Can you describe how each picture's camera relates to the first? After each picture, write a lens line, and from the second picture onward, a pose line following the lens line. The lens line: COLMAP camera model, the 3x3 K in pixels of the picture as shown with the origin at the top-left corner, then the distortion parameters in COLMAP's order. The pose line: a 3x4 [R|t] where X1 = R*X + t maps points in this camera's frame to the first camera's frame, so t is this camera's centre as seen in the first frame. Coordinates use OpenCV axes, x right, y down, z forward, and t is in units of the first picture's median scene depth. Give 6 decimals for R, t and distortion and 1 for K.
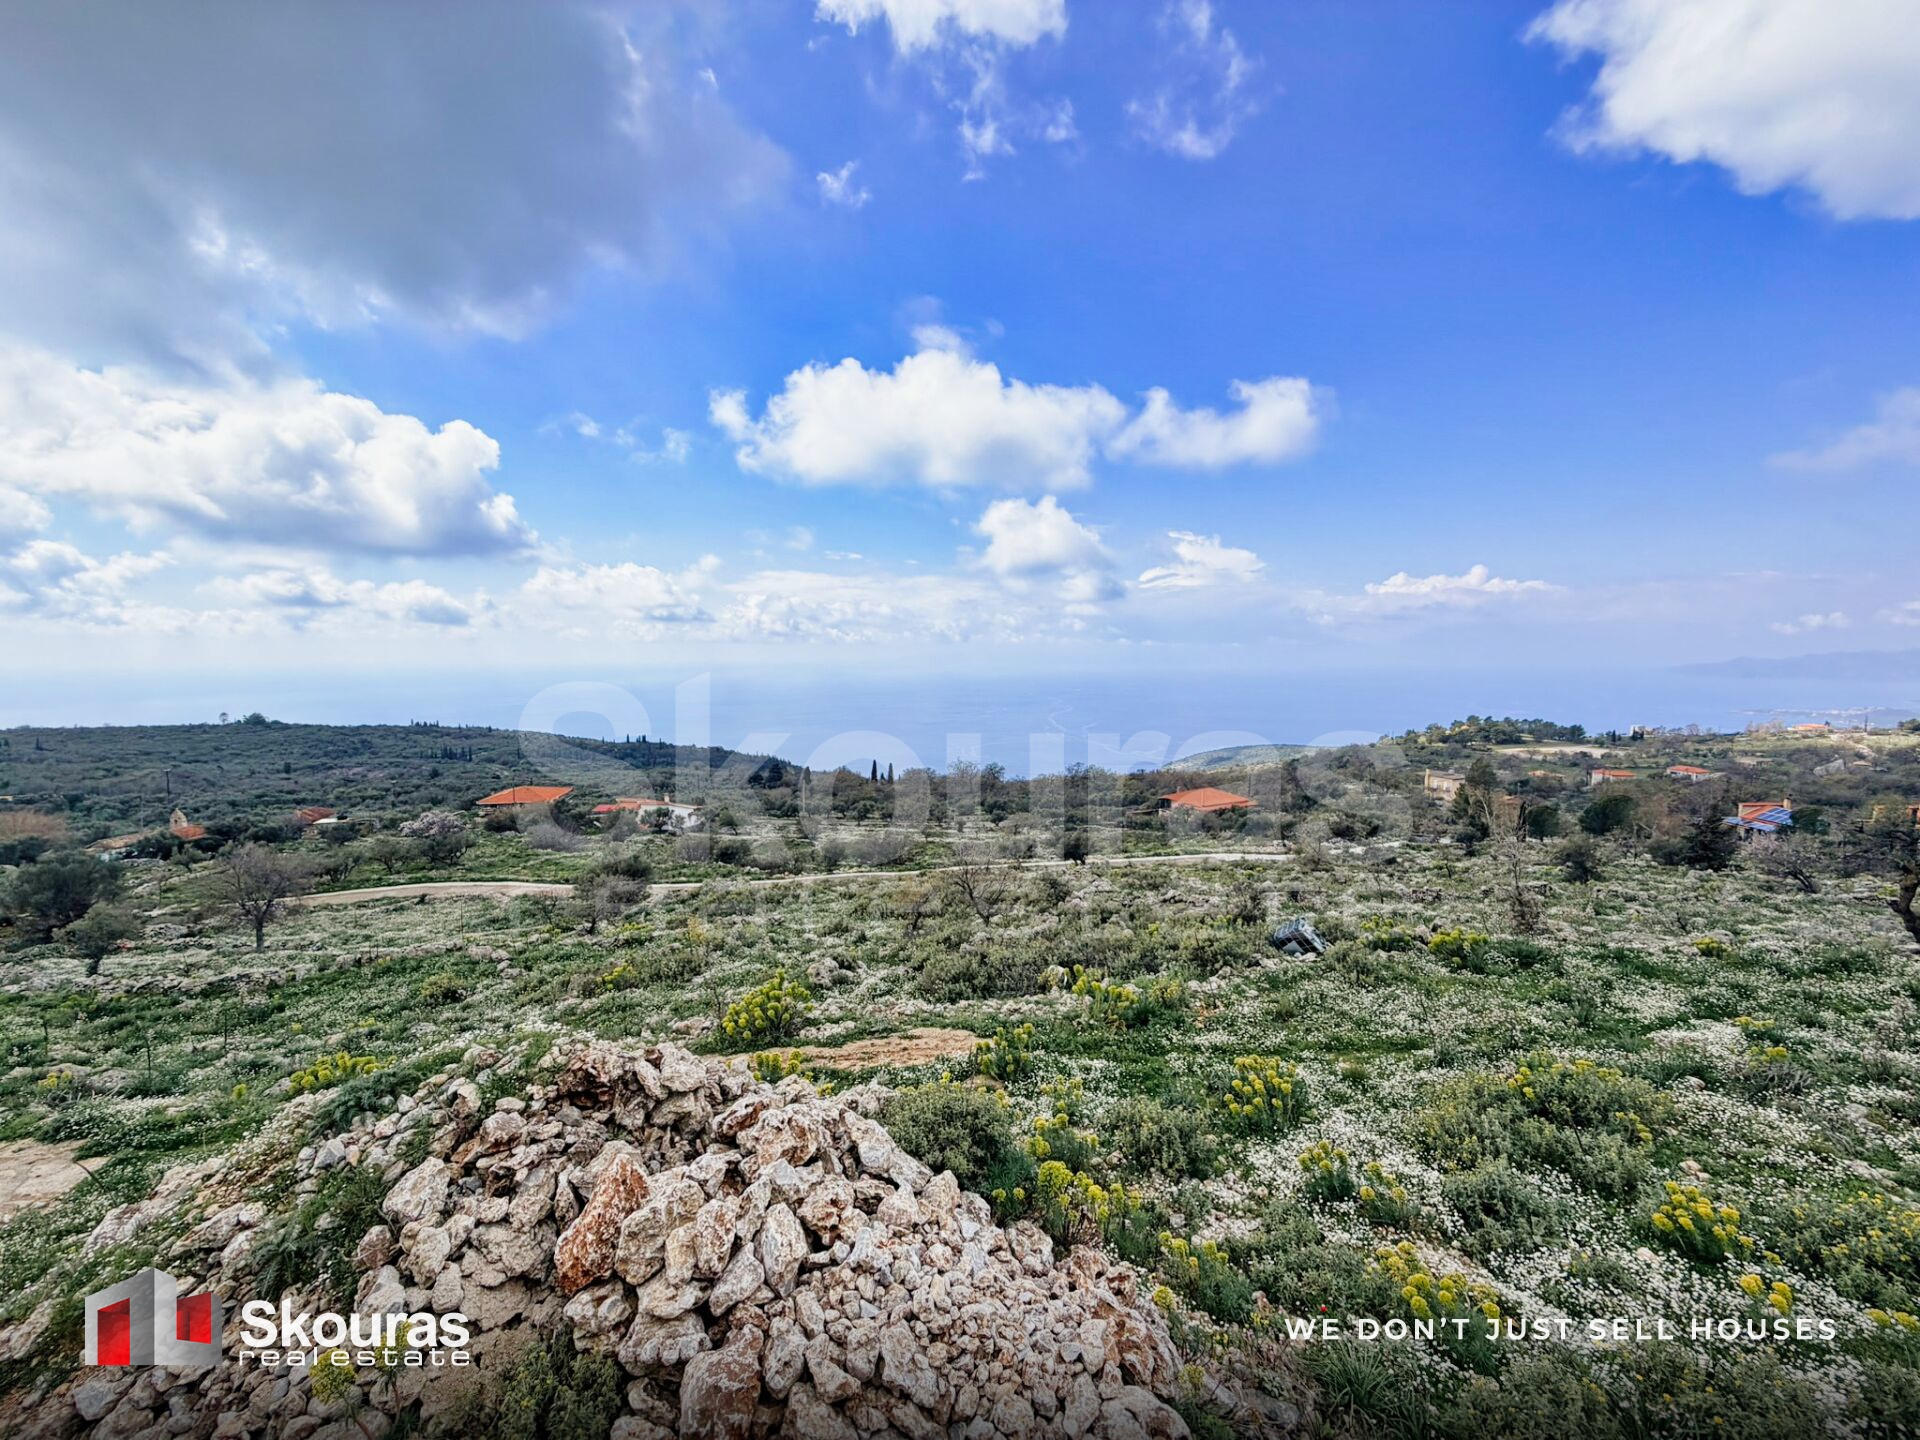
lens RADIAL K [[763.3, 0, 955.5], [0, 763.3, 721.8], [0, 0, 1]] dist [-0.000426, 0.000172]
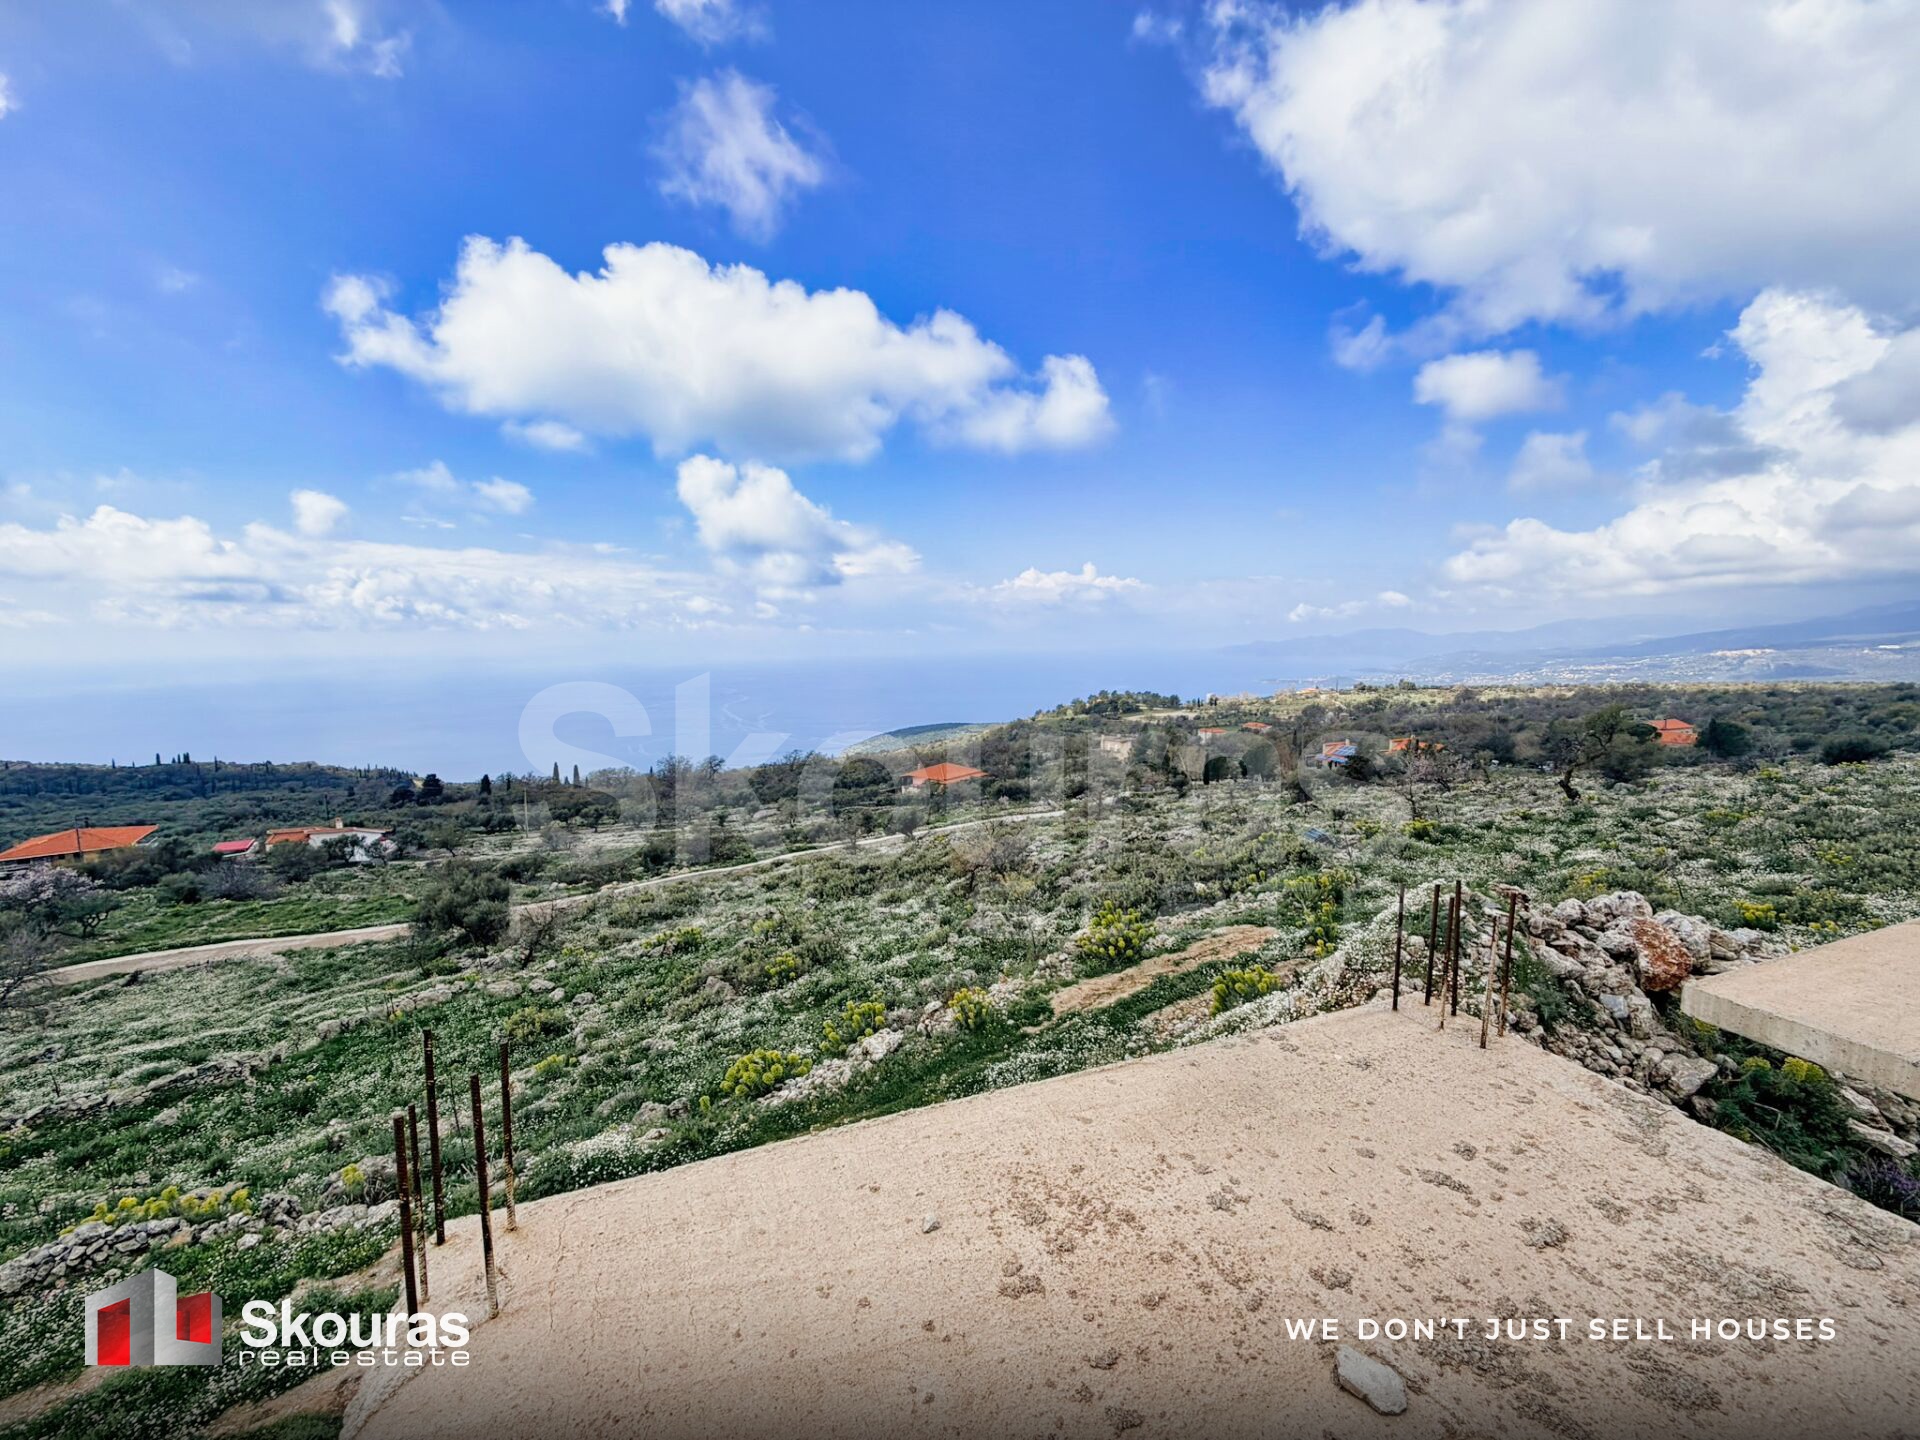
lens RADIAL K [[763.3, 0, 955.5], [0, 763.3, 721.8], [0, 0, 1]] dist [-0.000426, 0.000172]
pose [[0.911464, -0.050803, 0.408230, -0.668747], [0.044229, 0.998695, 0.025534, 0.005281], [-0.408994, -0.005217, 0.912522, 0.016088]]
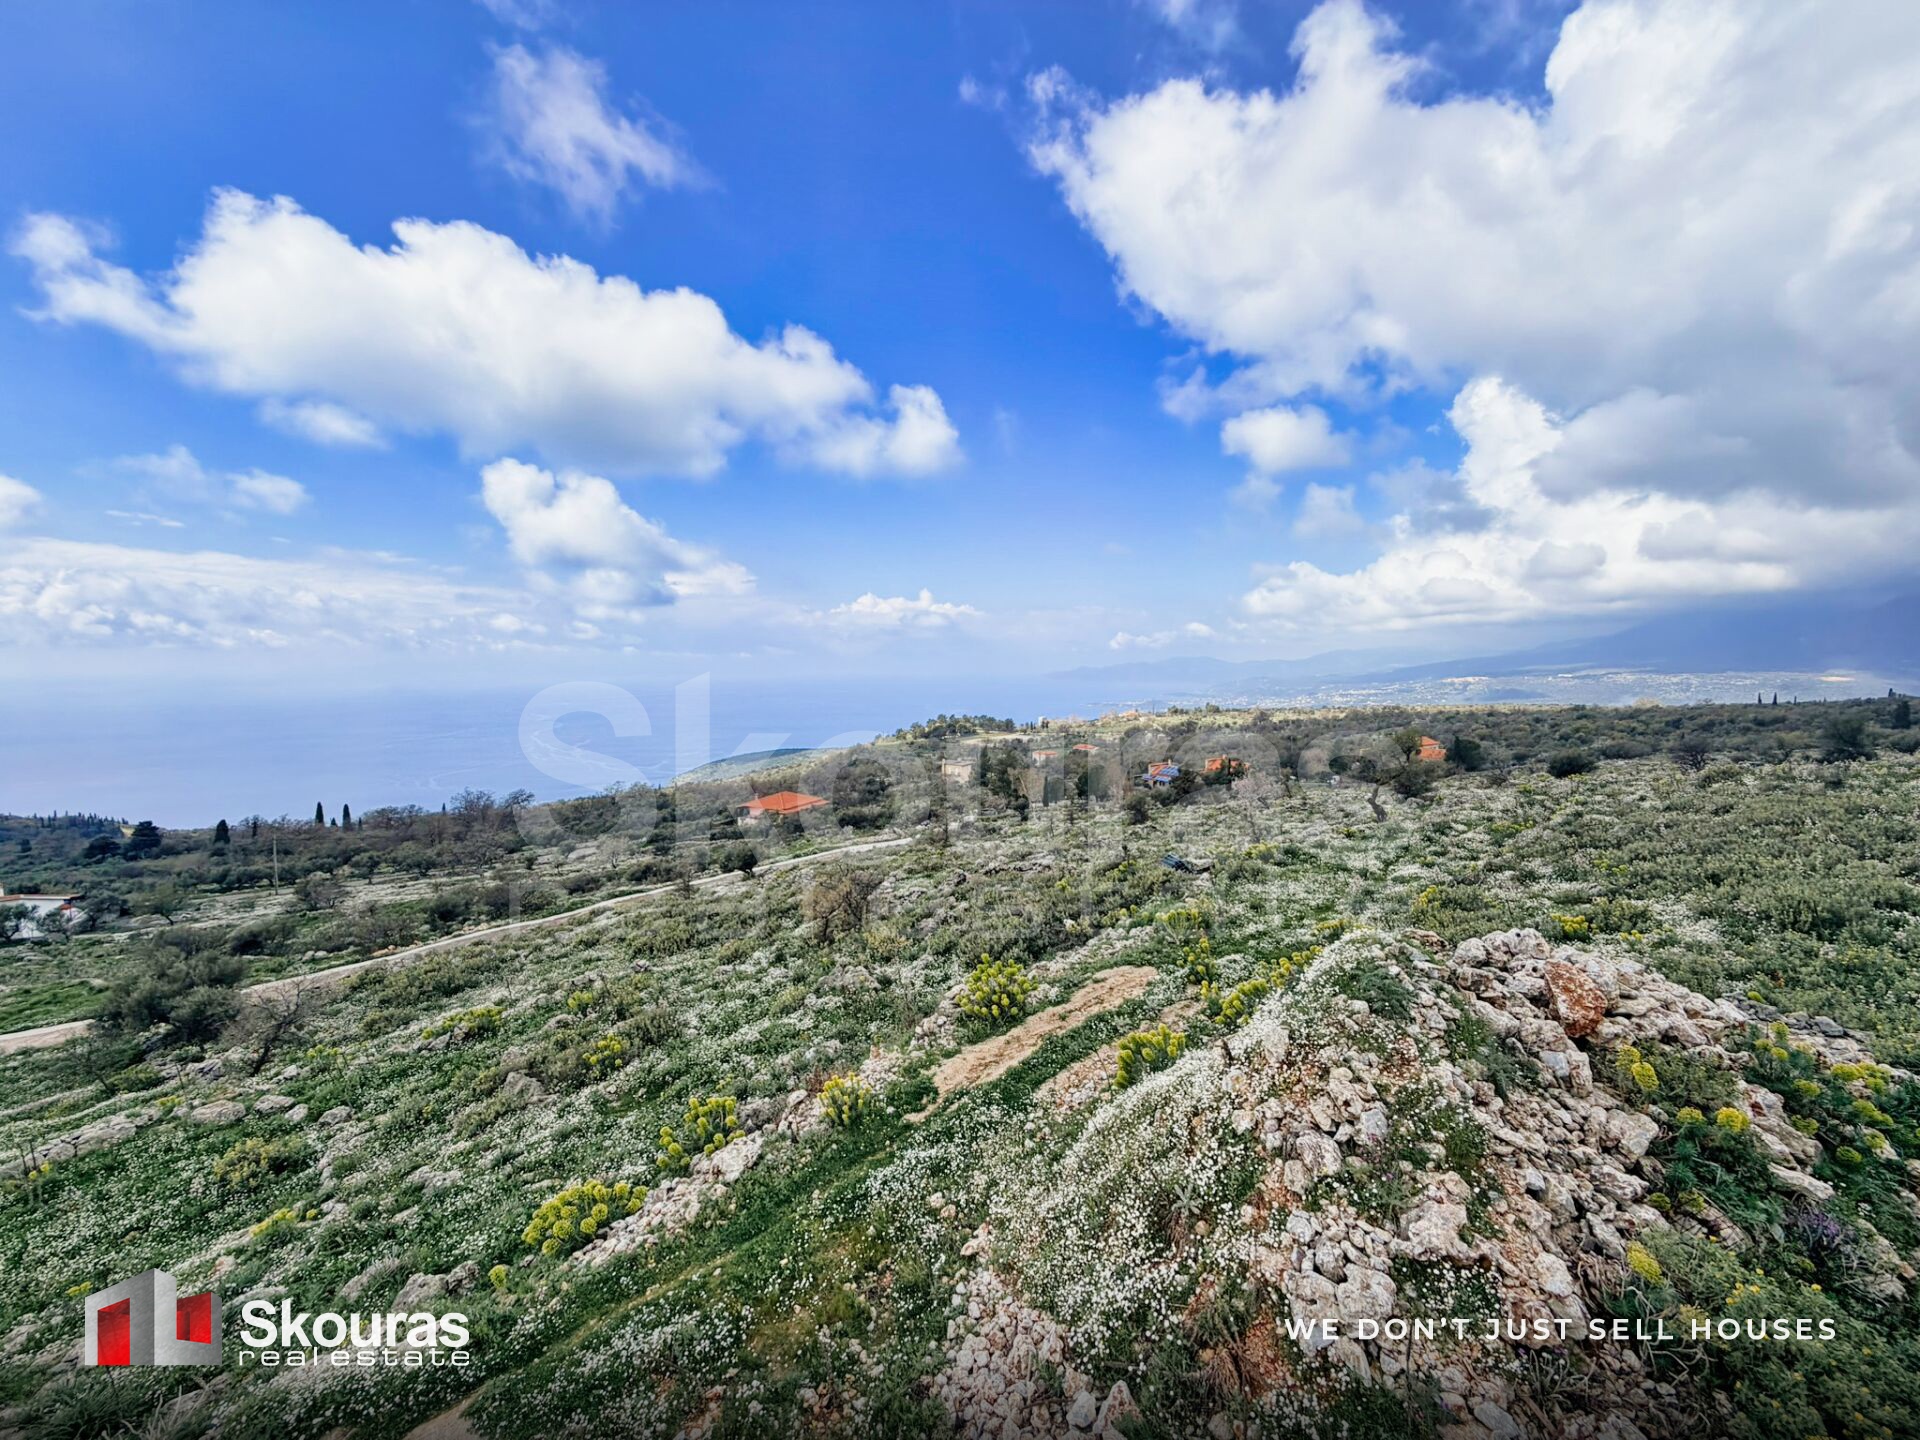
lens RADIAL K [[763.3, 0, 955.5], [0, 763.3, 721.8], [0, 0, 1]] dist [-0.000426, 0.000172]
pose [[0.805359, -0.044492, 0.591116, -0.653238], [0.052285, 0.998624, 0.003928, -0.006828], [-0.590477, 0.027743, 0.806577, 0.106608]]
